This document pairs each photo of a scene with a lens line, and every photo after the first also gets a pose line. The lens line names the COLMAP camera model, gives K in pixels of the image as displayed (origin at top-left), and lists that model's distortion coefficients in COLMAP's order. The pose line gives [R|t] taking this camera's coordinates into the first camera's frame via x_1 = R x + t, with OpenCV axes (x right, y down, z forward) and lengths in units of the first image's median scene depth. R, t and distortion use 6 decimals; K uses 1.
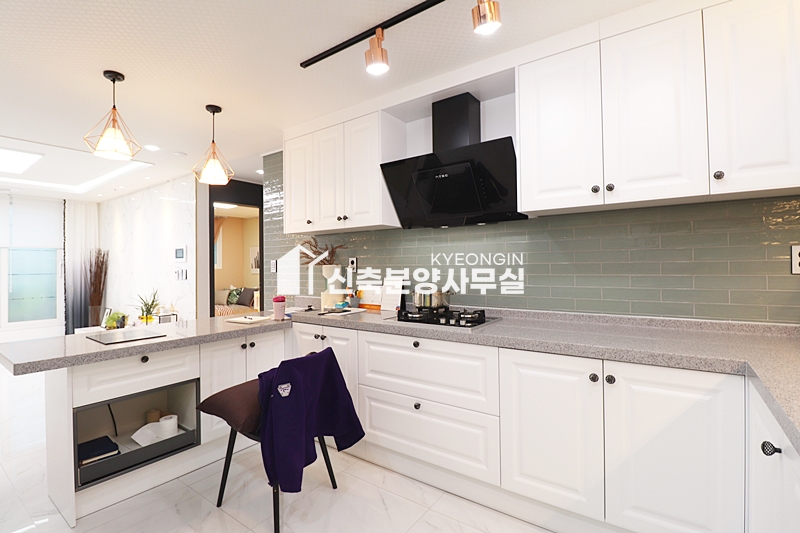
lens RADIAL K [[374.9, 0, 401.4], [0, 374.9, 262.6], [0, 0, 1]] dist [0.001455, -0.014901]
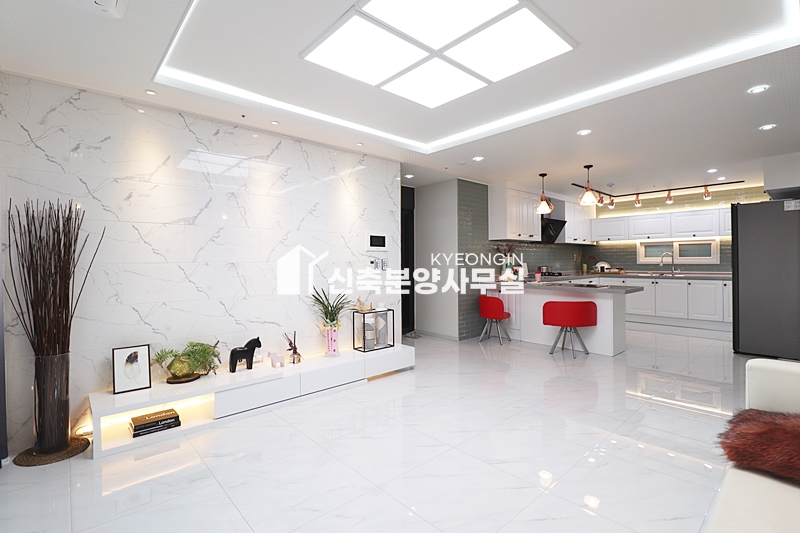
lens RADIAL K [[374.9, 0, 401.4], [0, 374.9, 262.6], [0, 0, 1]] dist [0.001455, -0.014901]
pose [[0.207114, 0.005563, 0.978301, -2.721680], [0.000446, 0.999983, -0.005780, 0.059399], [-0.978317, 0.001634, 0.207108, 1.403844]]
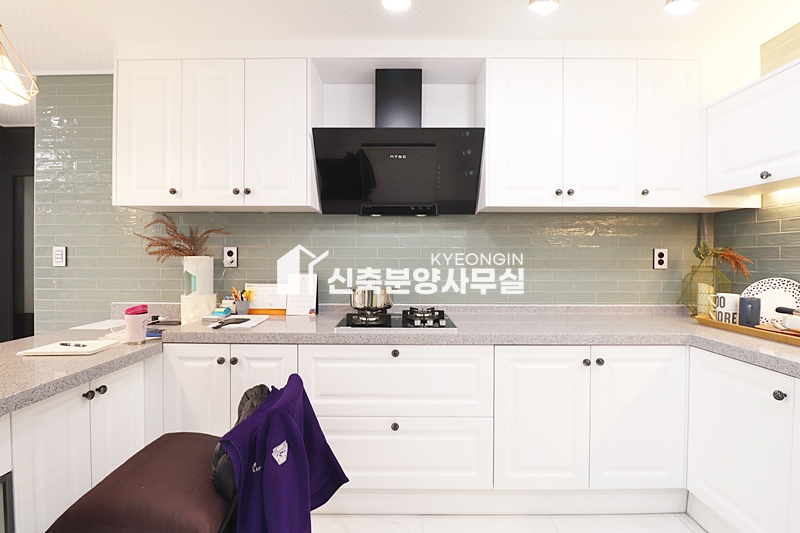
lens RADIAL K [[374.9, 0, 401.4], [0, 374.9, 262.6], [0, 0, 1]] dist [0.001455, -0.014901]
pose [[0.815334, 0.008198, 0.578933, -0.362179], [-0.017253, 0.999800, 0.010141, 0.005904], [-0.578734, -0.018256, 0.815312, 0.262415]]
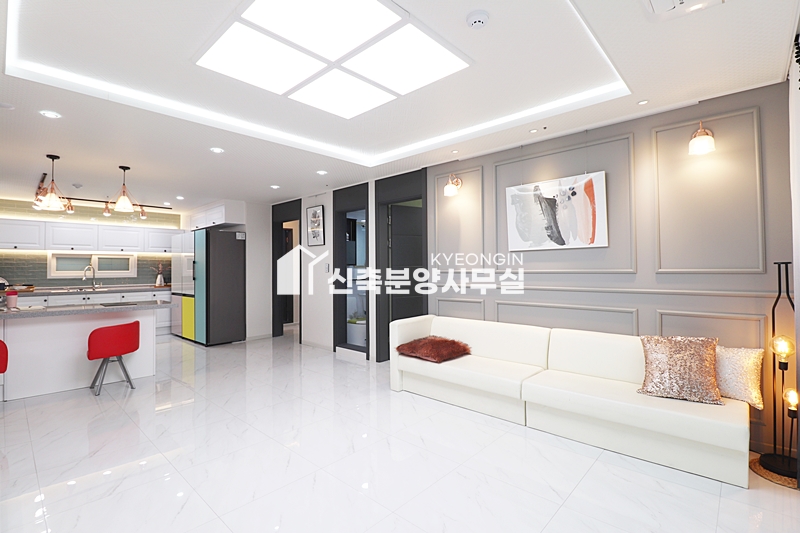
lens RADIAL K [[368.8, 0, 399.5], [0, 368.8, 261.9], [0, 0, 1]] dist [0.001008, -0.013477]
pose [[-0.992791, 0.020138, 0.118157, -2.070485], [0.017128, 0.999504, -0.026433, 0.046494], [-0.118631, -0.024219, -0.992643, 2.323537]]
